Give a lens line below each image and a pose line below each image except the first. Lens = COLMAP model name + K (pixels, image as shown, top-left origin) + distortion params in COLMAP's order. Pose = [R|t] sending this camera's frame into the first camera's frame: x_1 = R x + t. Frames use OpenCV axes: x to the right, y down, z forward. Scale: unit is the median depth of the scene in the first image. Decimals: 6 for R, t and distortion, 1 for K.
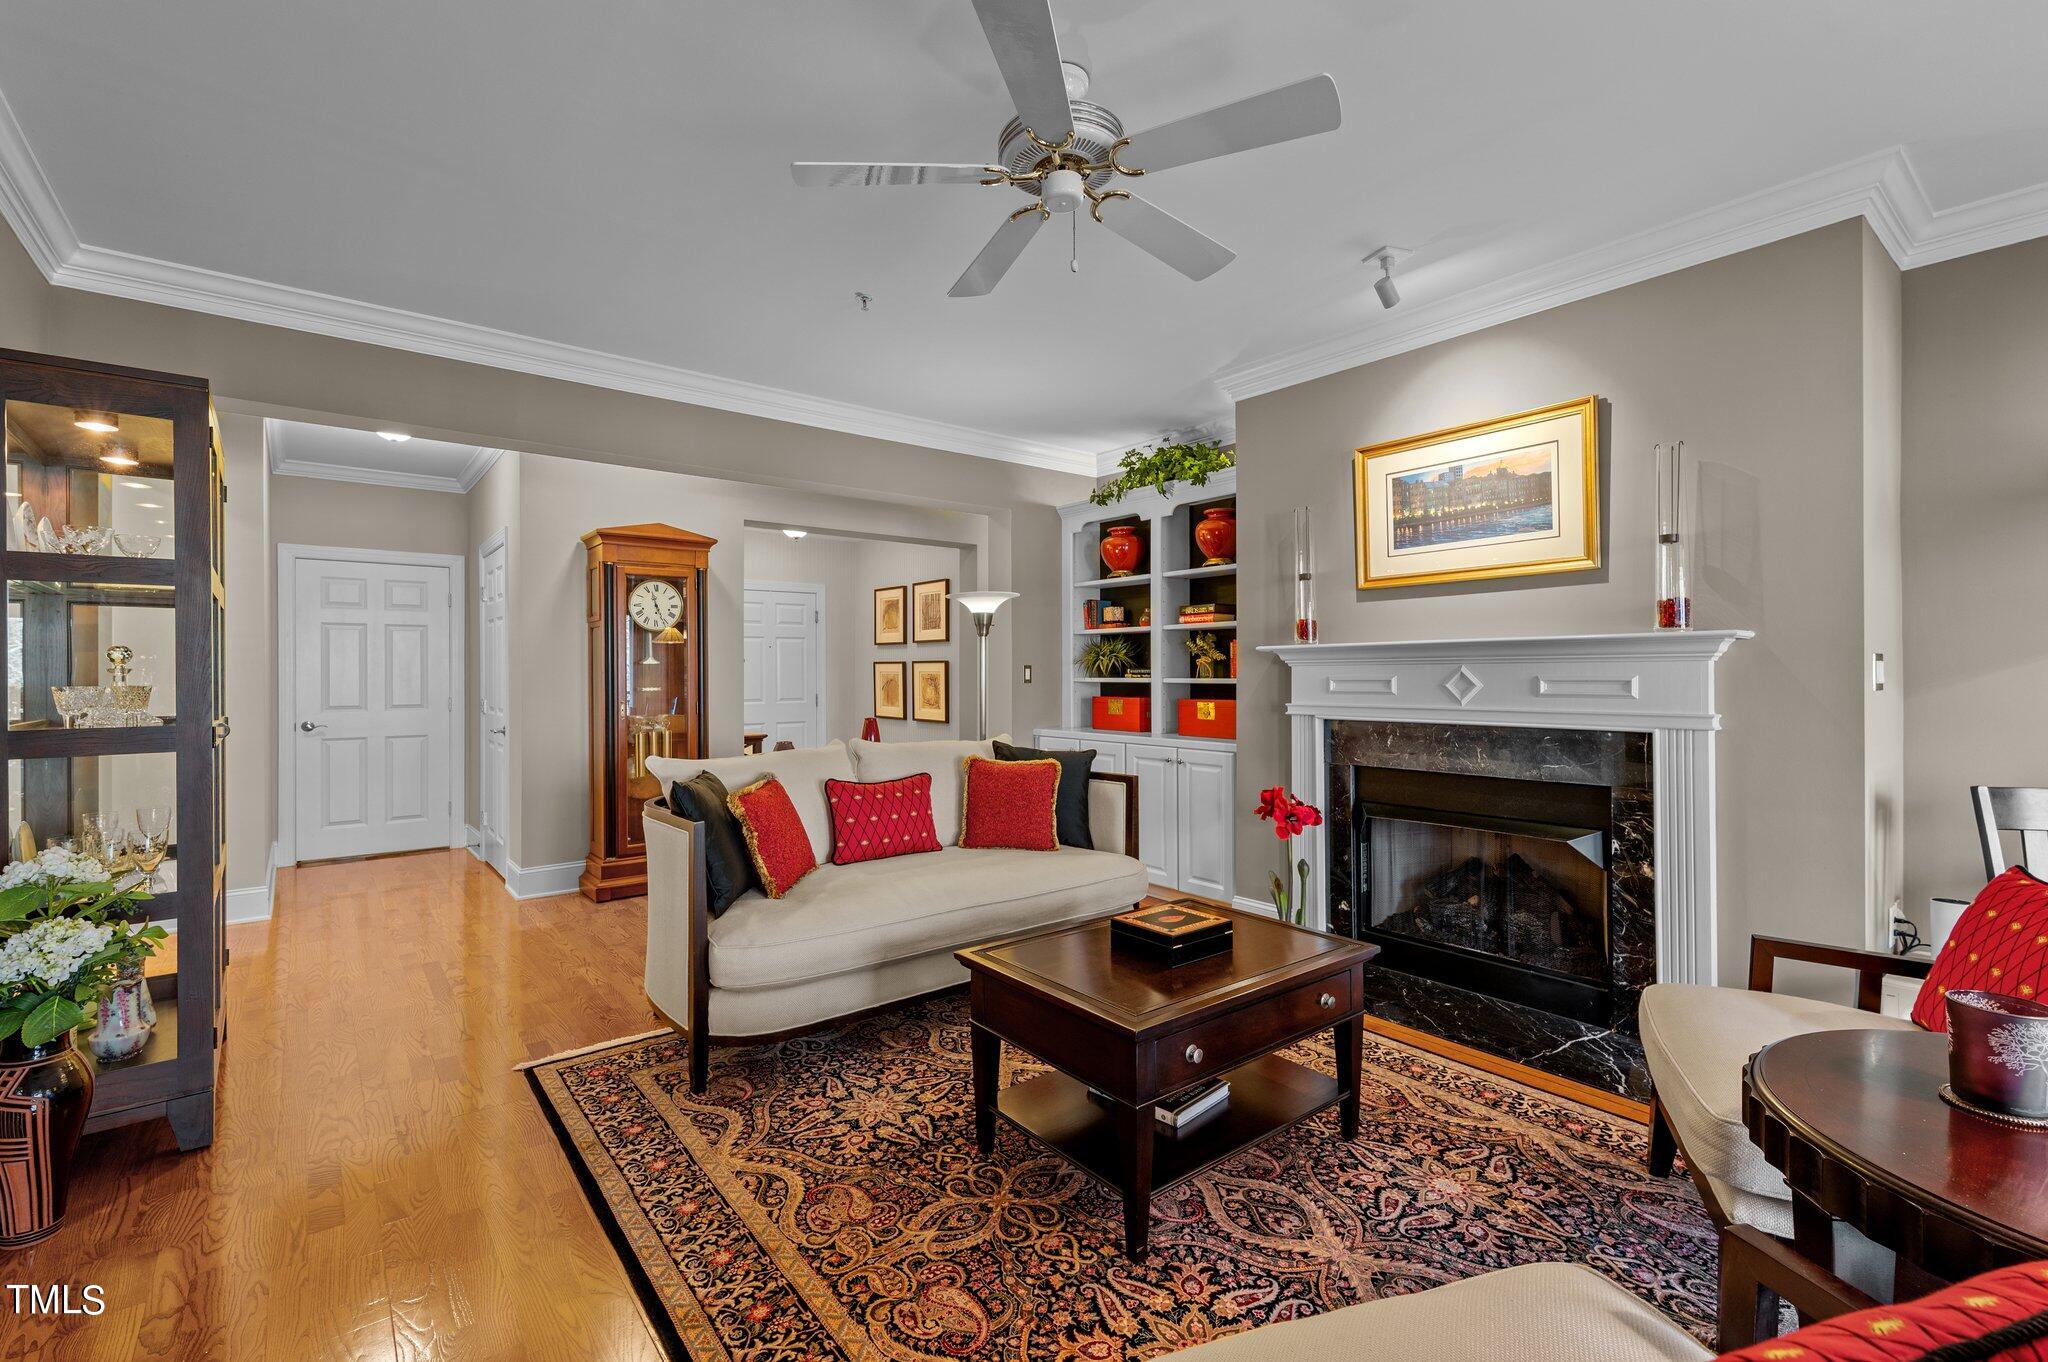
lens RADIAL K [[884.7, 0, 1049.4], [0, 884.7, 680.2], [0, 0, 1]] dist [0.023177, -0.000081]
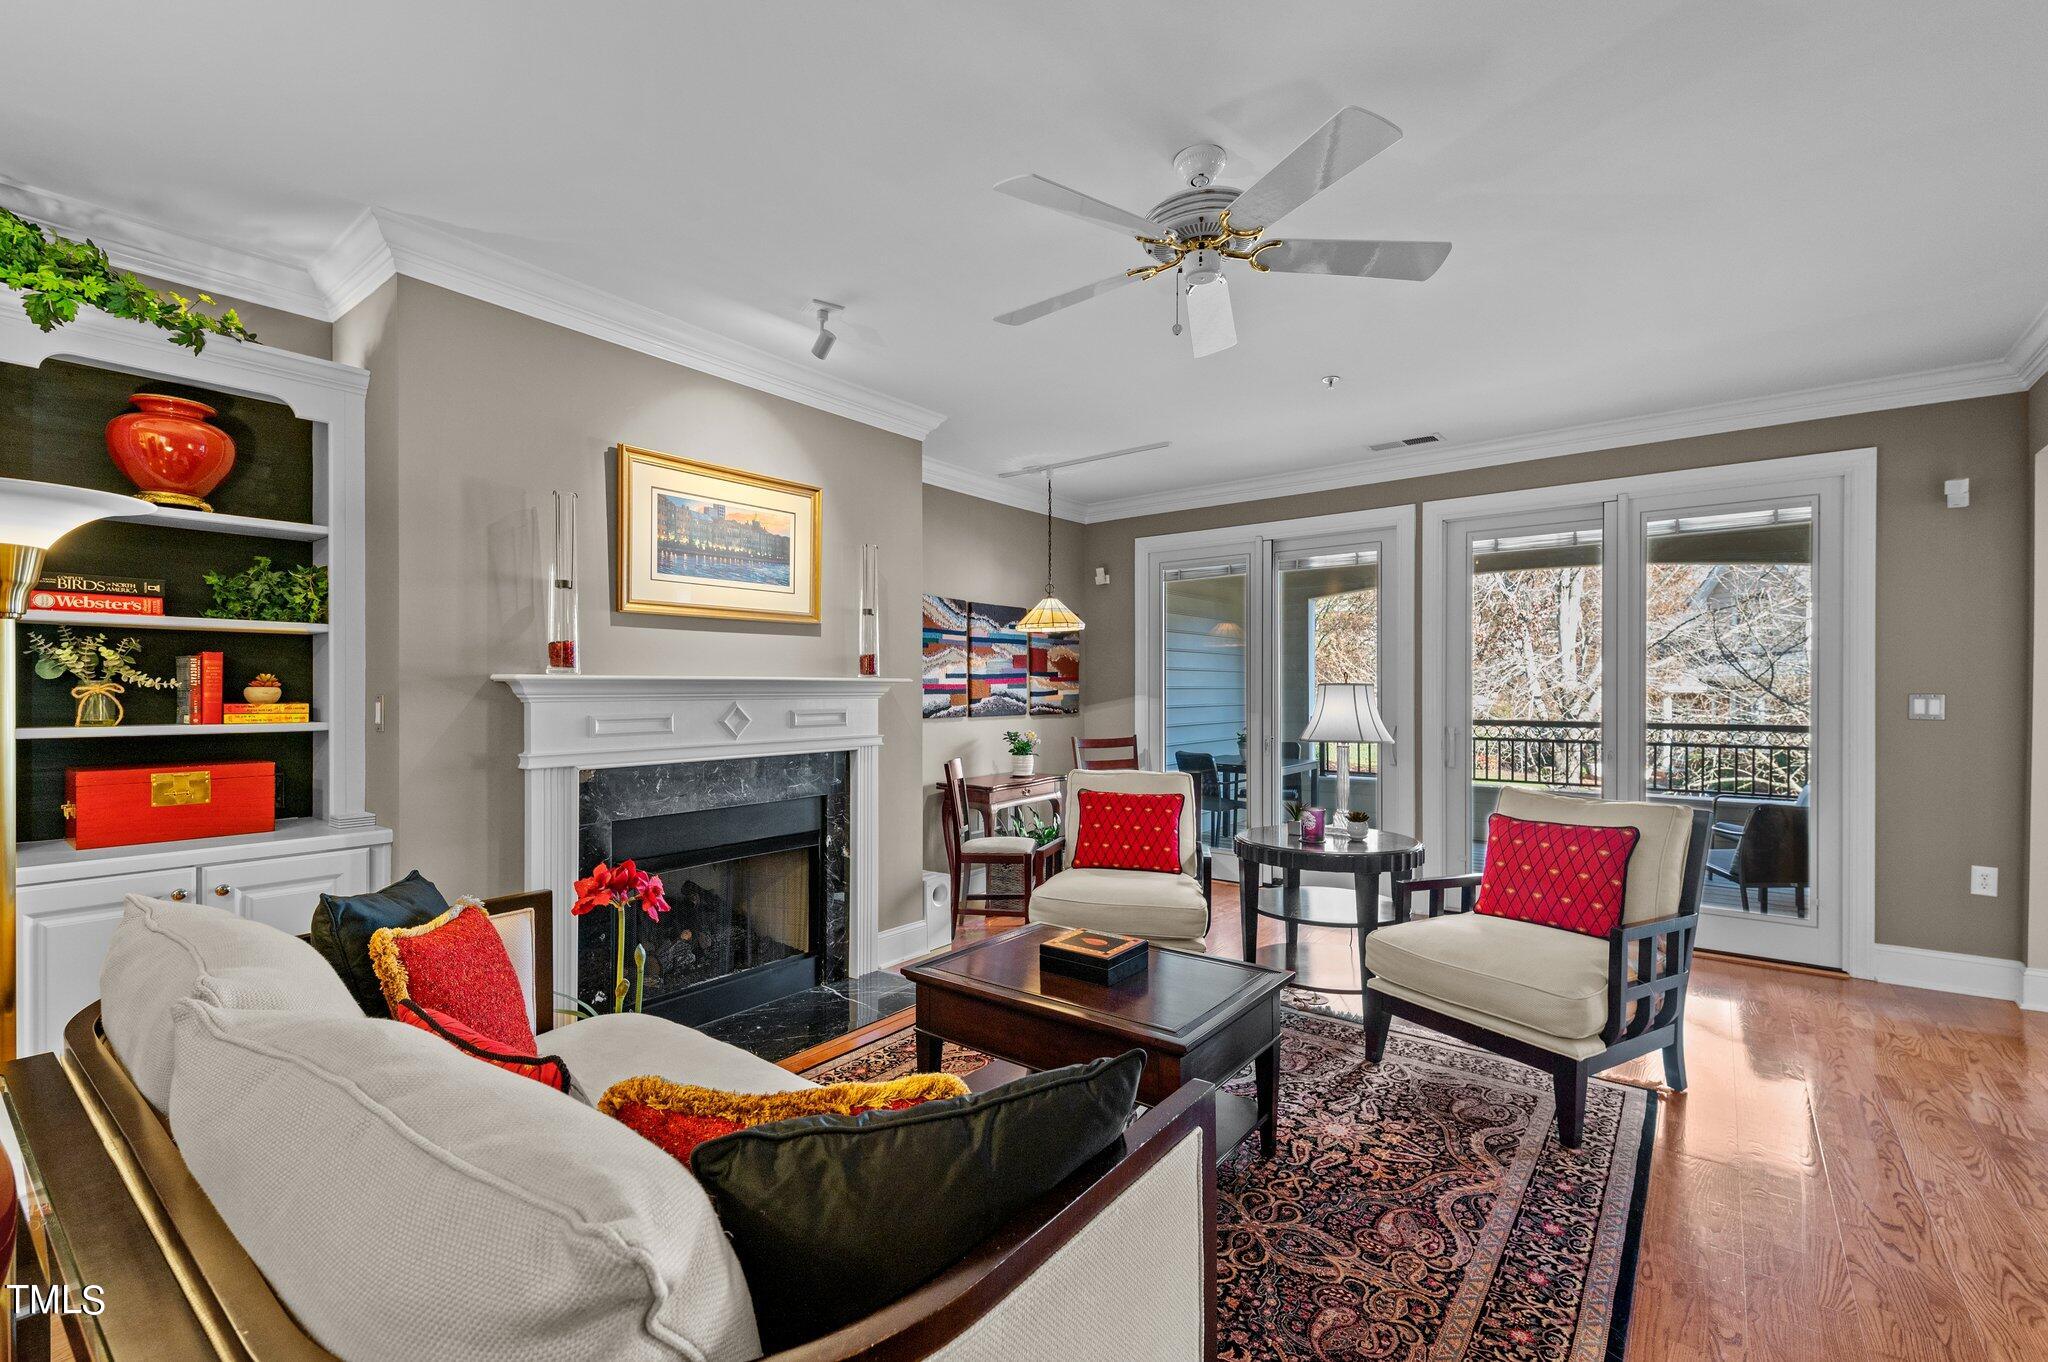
lens RADIAL K [[871.1, 0, 1026.9], [0, 871.1, 694.8], [0, 0, 1]] dist [0.012793, -0.002638]
pose [[-0.209574, -0.000337, 0.977793, -0.561810], [0.008575, 0.999961, 0.002183, -0.021960], [-0.977755, 0.008842, -0.209563, 0.827552]]
